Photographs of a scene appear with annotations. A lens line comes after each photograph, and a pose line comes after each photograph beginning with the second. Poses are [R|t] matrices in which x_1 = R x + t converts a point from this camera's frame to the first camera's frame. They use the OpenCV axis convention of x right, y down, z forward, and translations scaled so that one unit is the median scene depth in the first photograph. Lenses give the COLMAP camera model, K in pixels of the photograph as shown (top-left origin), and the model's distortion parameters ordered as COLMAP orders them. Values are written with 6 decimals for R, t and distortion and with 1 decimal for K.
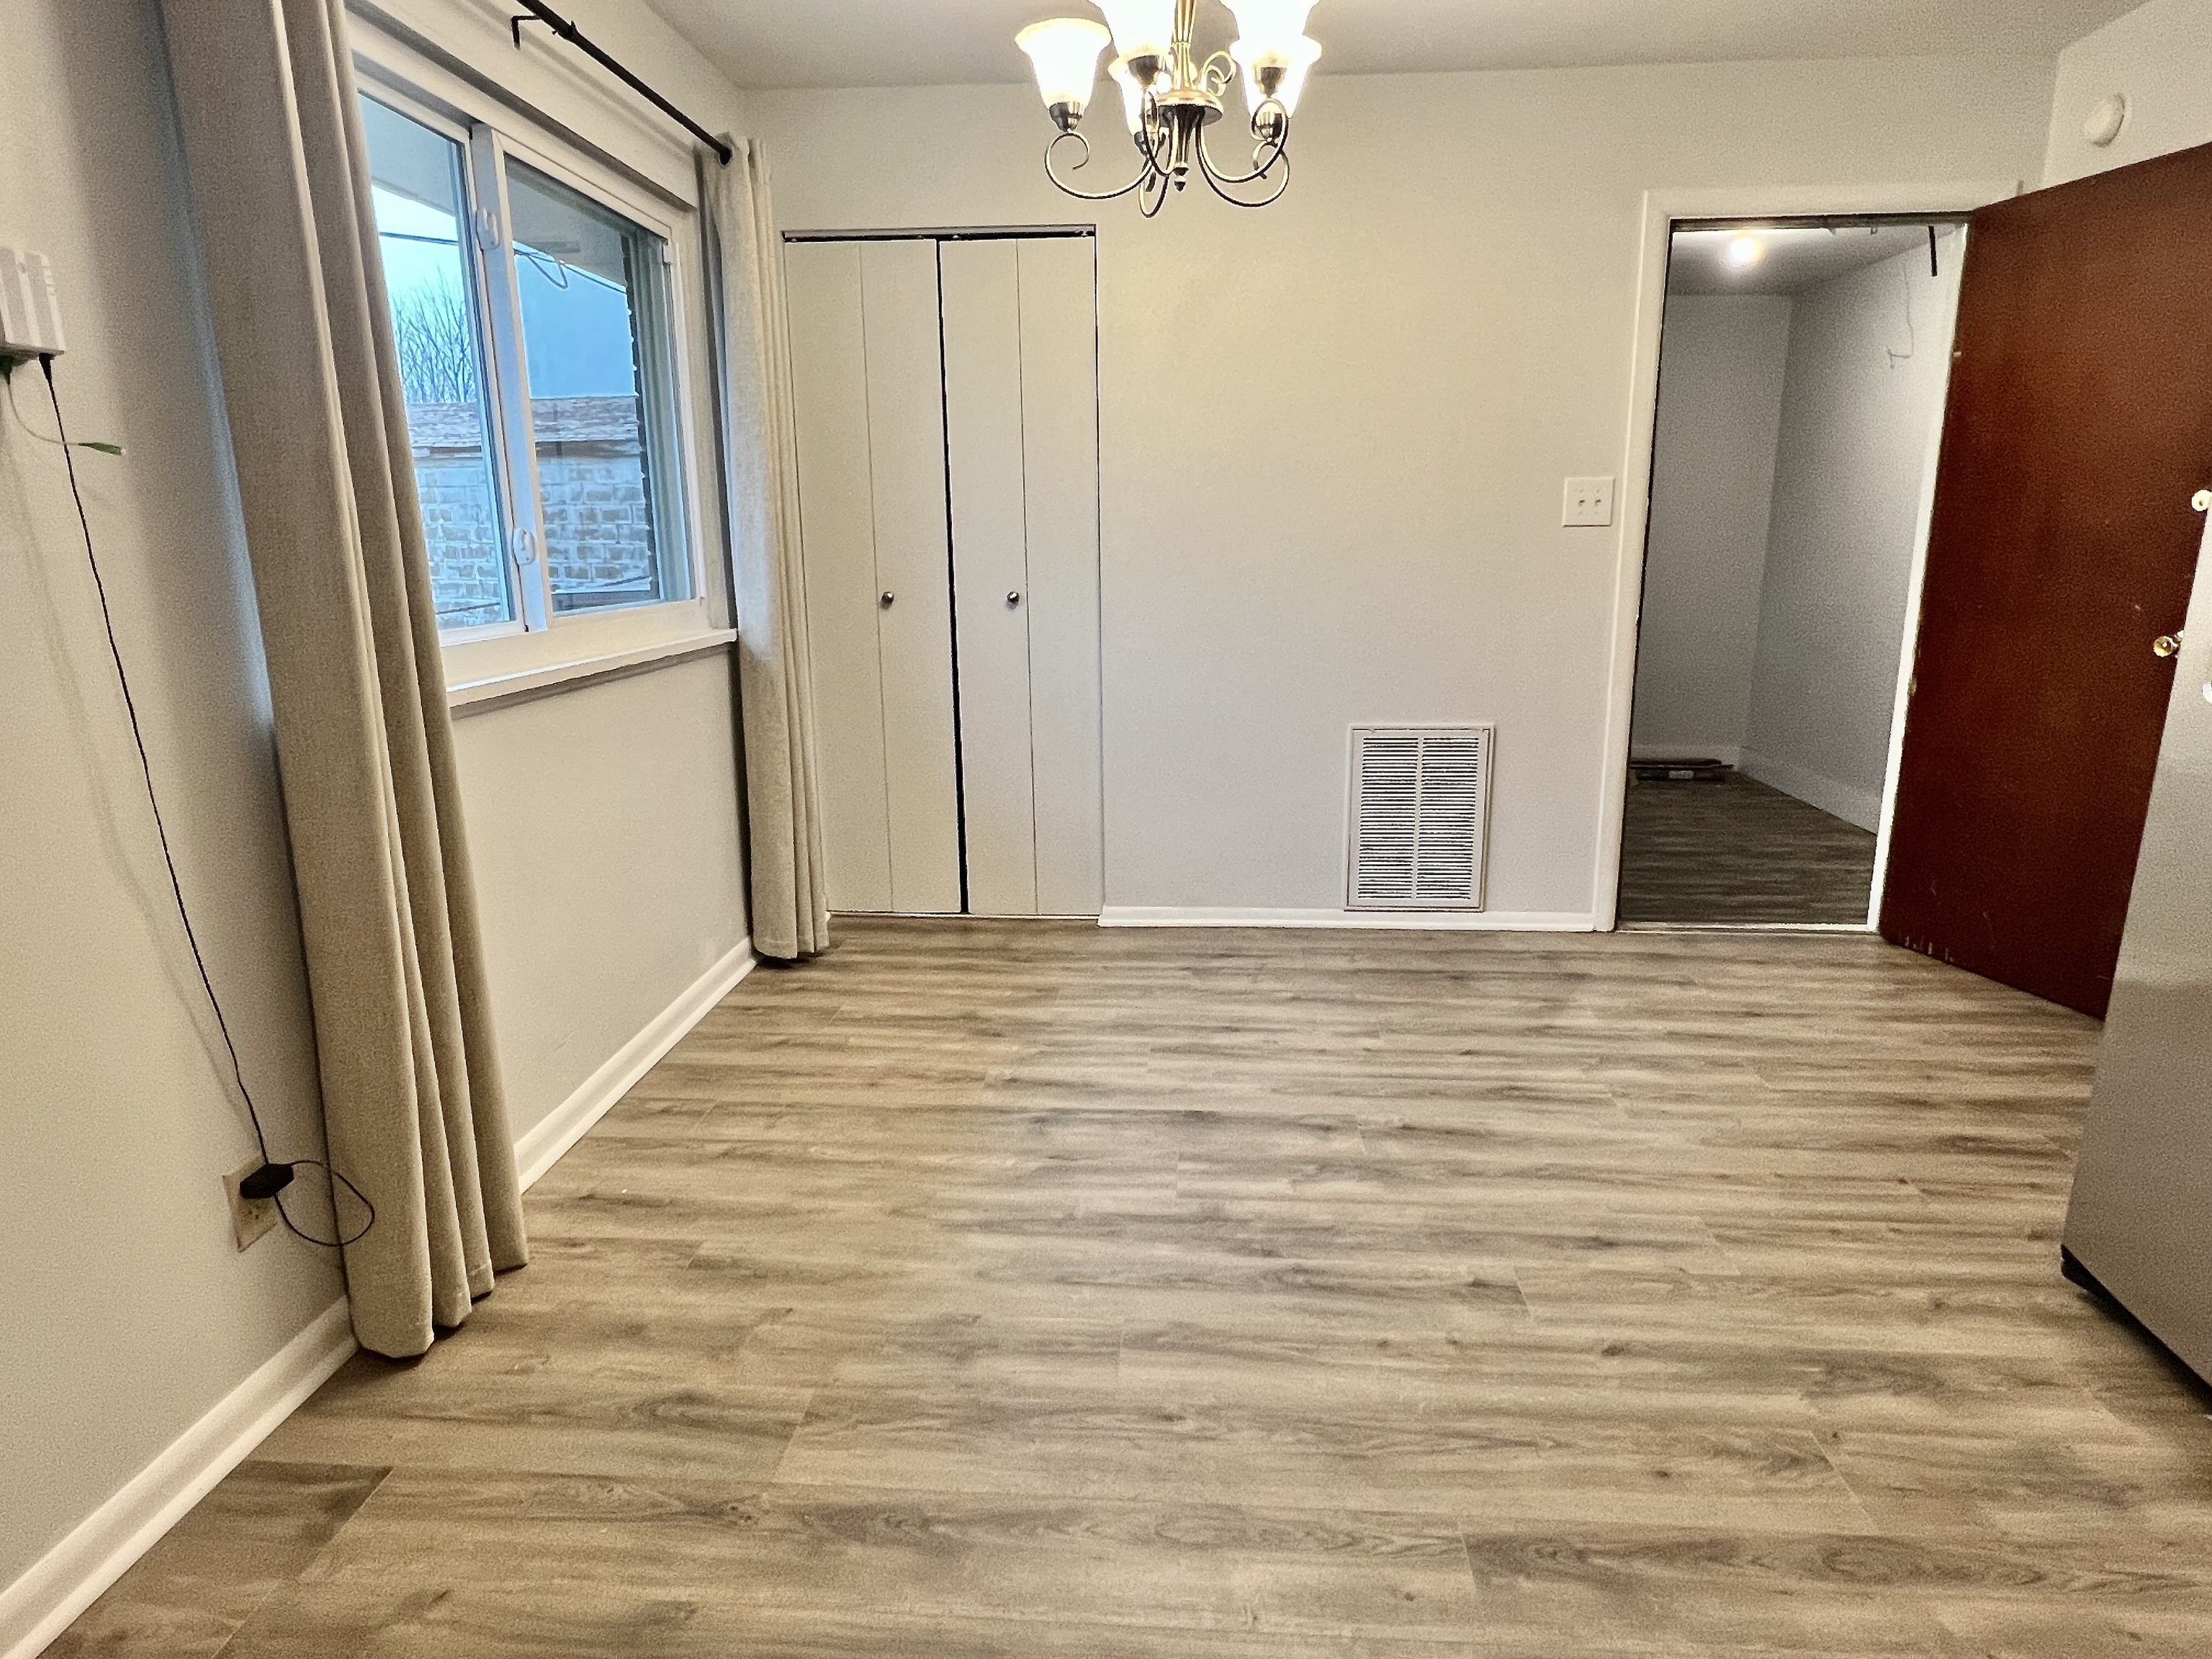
lens RADIAL K [[1312.1, 0, 1099.8], [0, 1312.1, 836.8], [0, 0, 1]] dist [-0.003862, -0.000258]
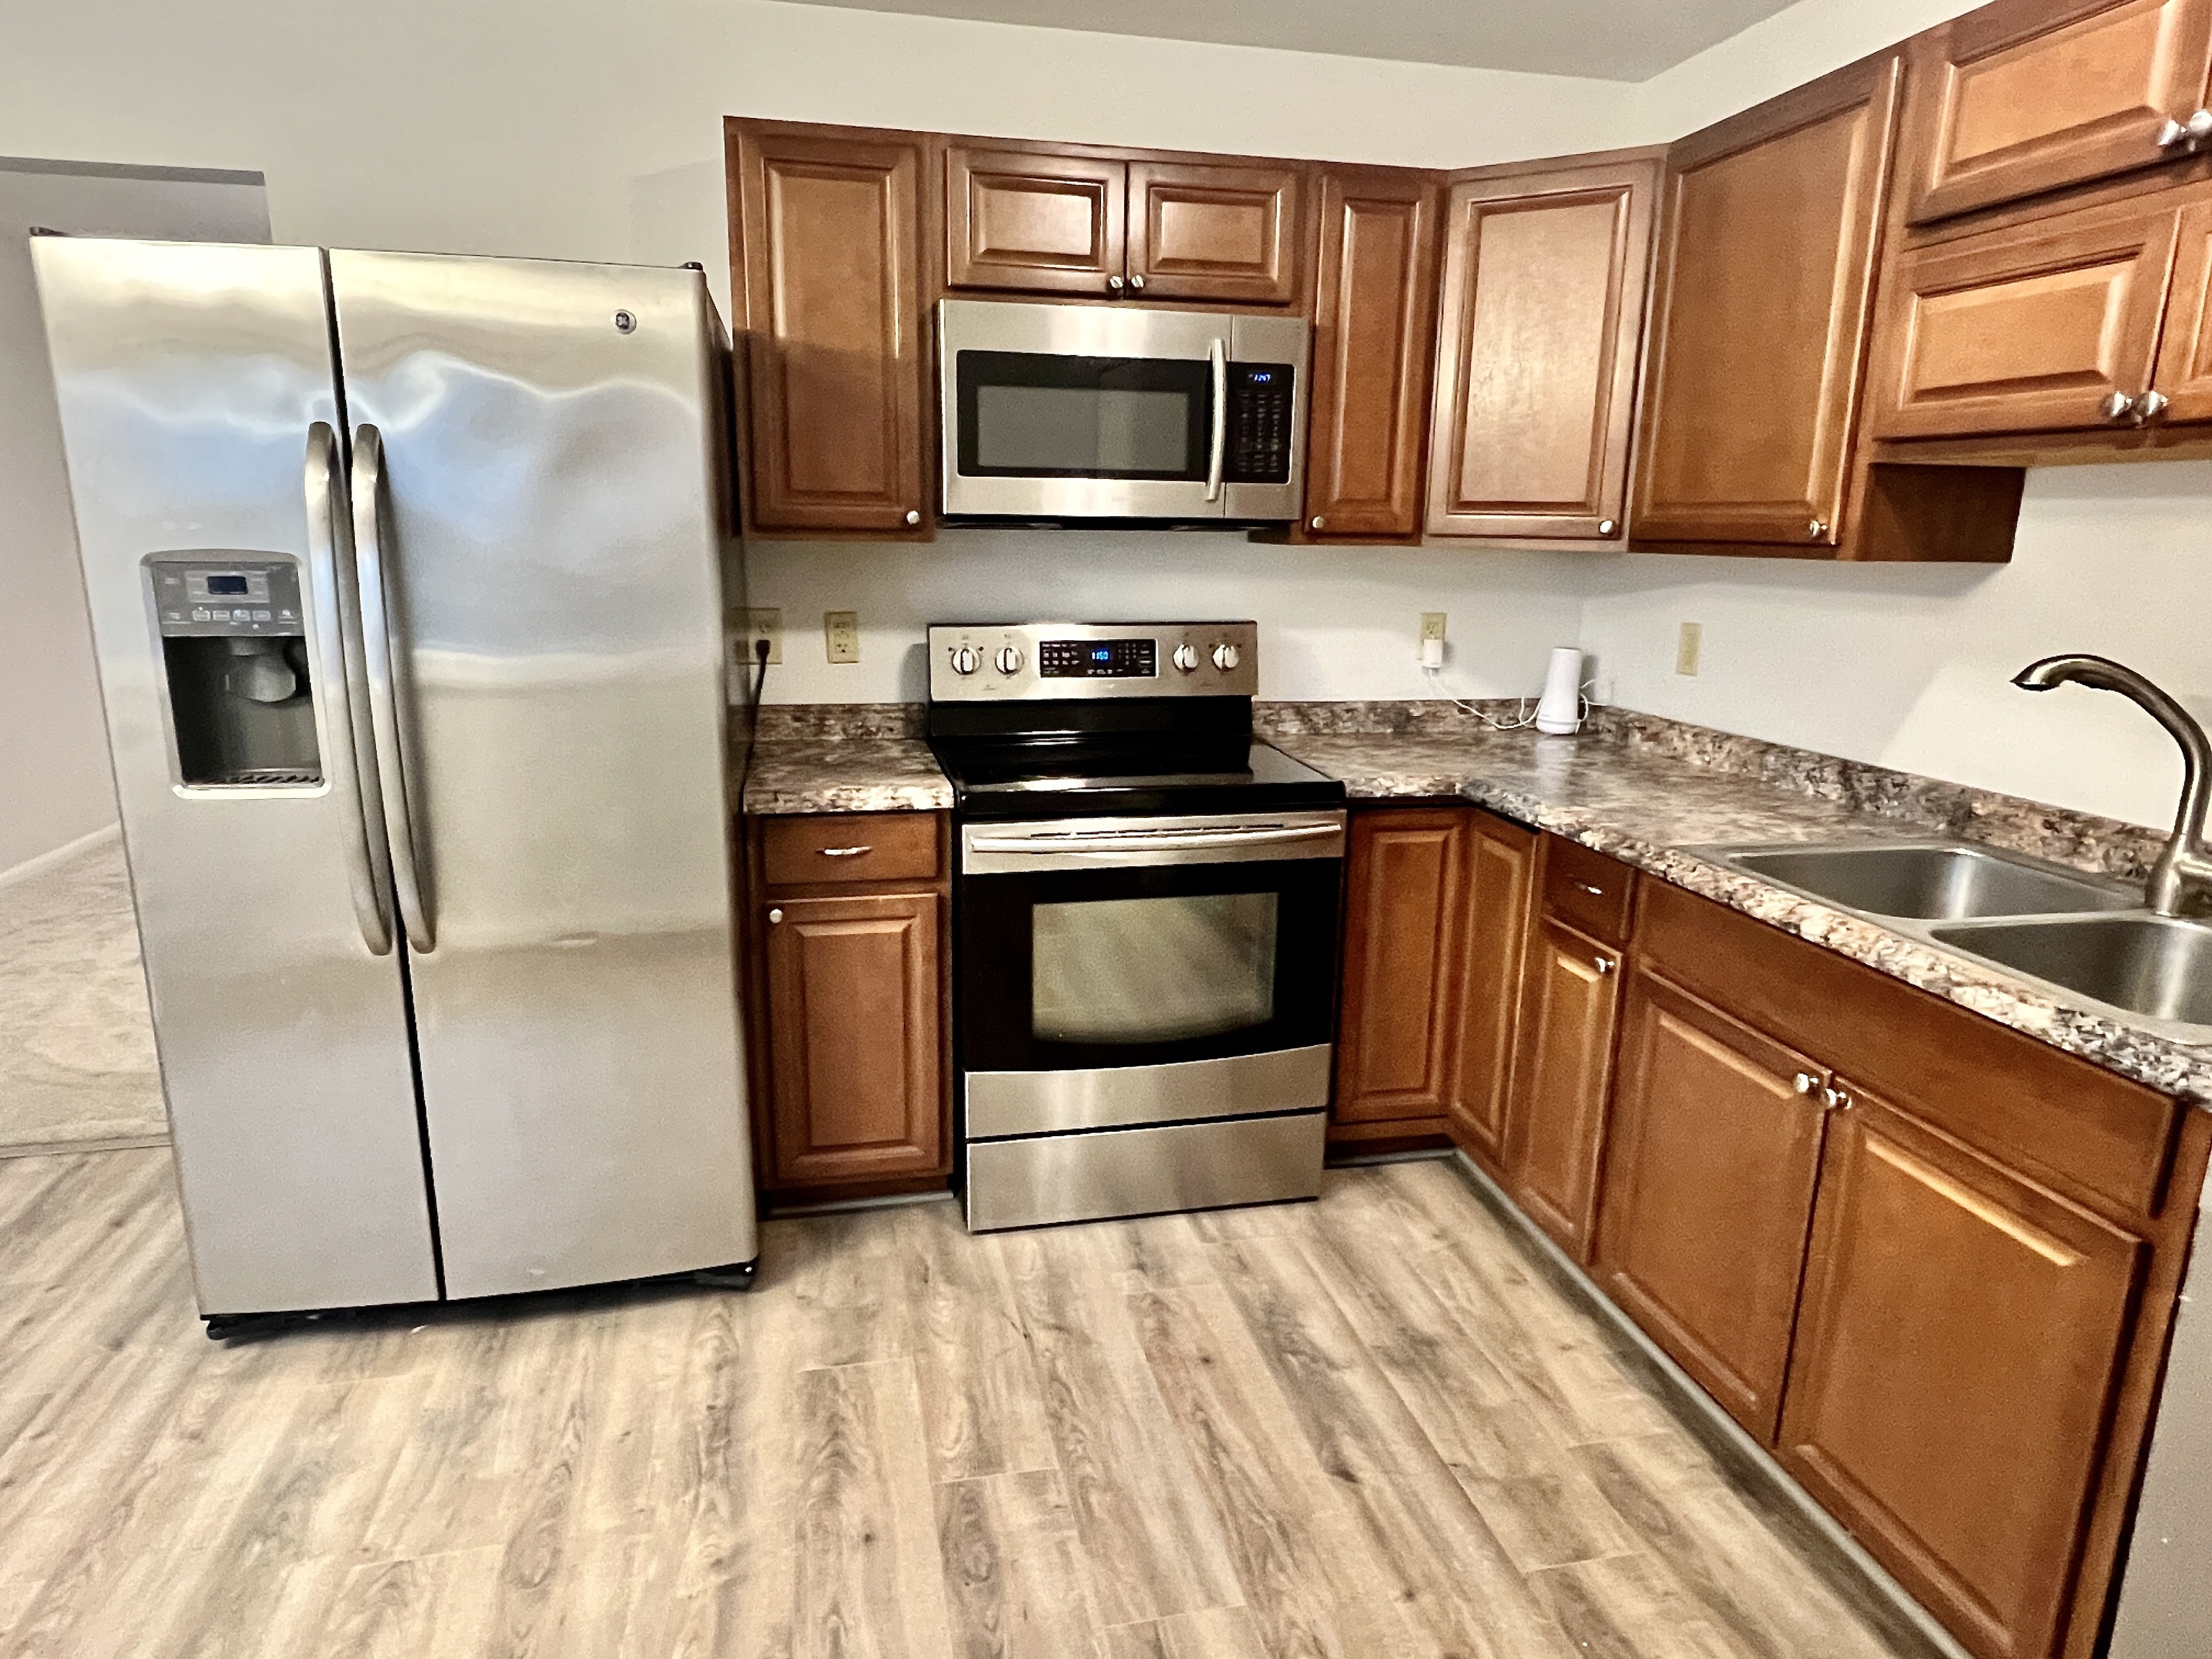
lens RADIAL K [[1312.1, 0, 1099.8], [0, 1312.1, 836.8], [0, 0, 1]] dist [-0.003862, -0.000258]
pose [[-0.291504, -0.221641, 0.930538, -0.320780], [0.206028, 0.935407, 0.287342, -0.176280], [-0.934119, 0.275478, -0.227011, 0.409264]]
